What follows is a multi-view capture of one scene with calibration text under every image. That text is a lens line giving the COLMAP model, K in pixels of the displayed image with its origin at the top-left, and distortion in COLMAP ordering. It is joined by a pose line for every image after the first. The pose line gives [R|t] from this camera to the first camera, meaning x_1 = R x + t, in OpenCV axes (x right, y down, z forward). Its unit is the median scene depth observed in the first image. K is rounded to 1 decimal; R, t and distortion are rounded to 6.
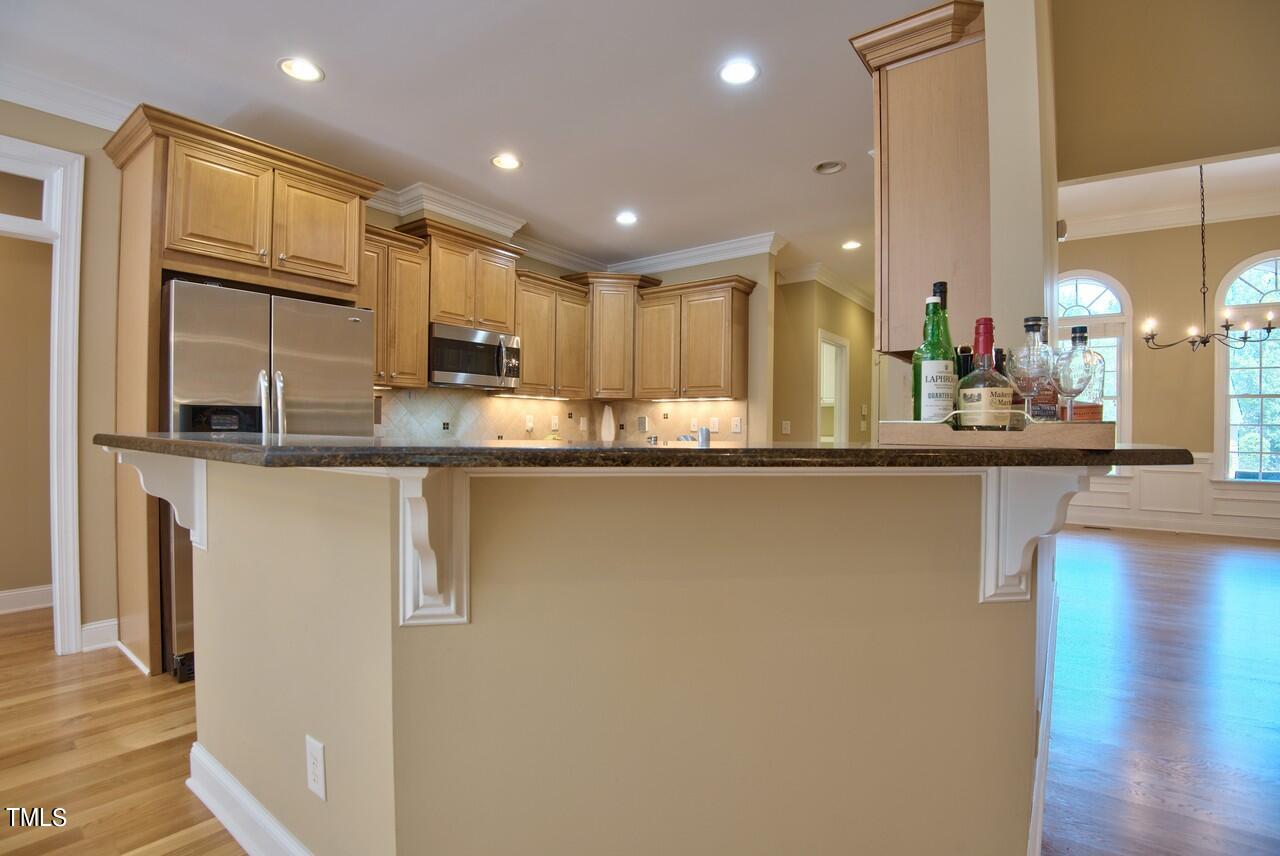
lens RADIAL K [[585.9, 0, 638.9], [0, 585.9, 430.9], [0, 0, 1]] dist [-0.013202, -0.021177]
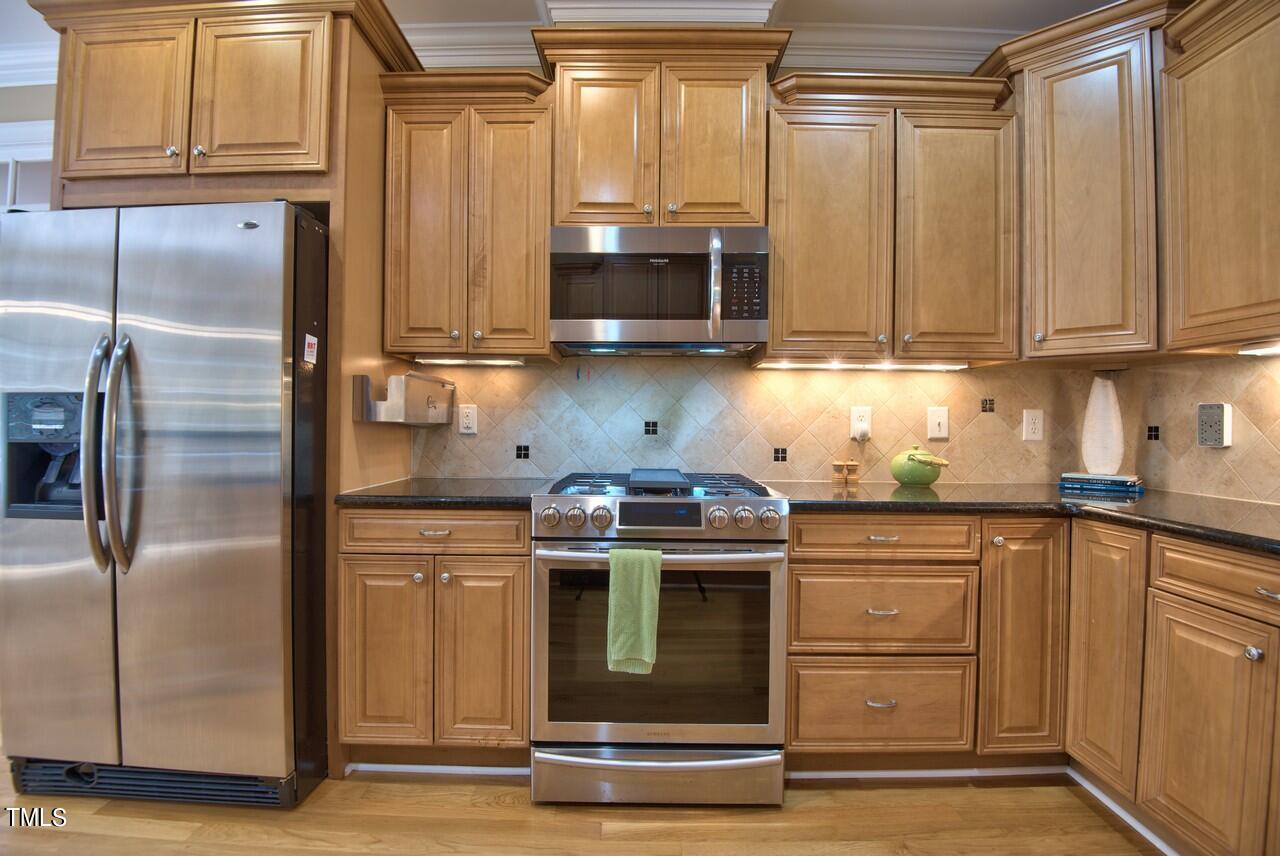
lens RADIAL K [[588.0, 0, 635.0], [0, 588.0, 429.4], [0, 0, 1]] dist [-0.013763, -0.020319]
pose [[0.582218, 0.005255, -0.813016, 0.093830], [-0.012511, 0.999919, -0.002496, -0.004943], [0.812937, 0.011625, 0.582236, 0.631241]]
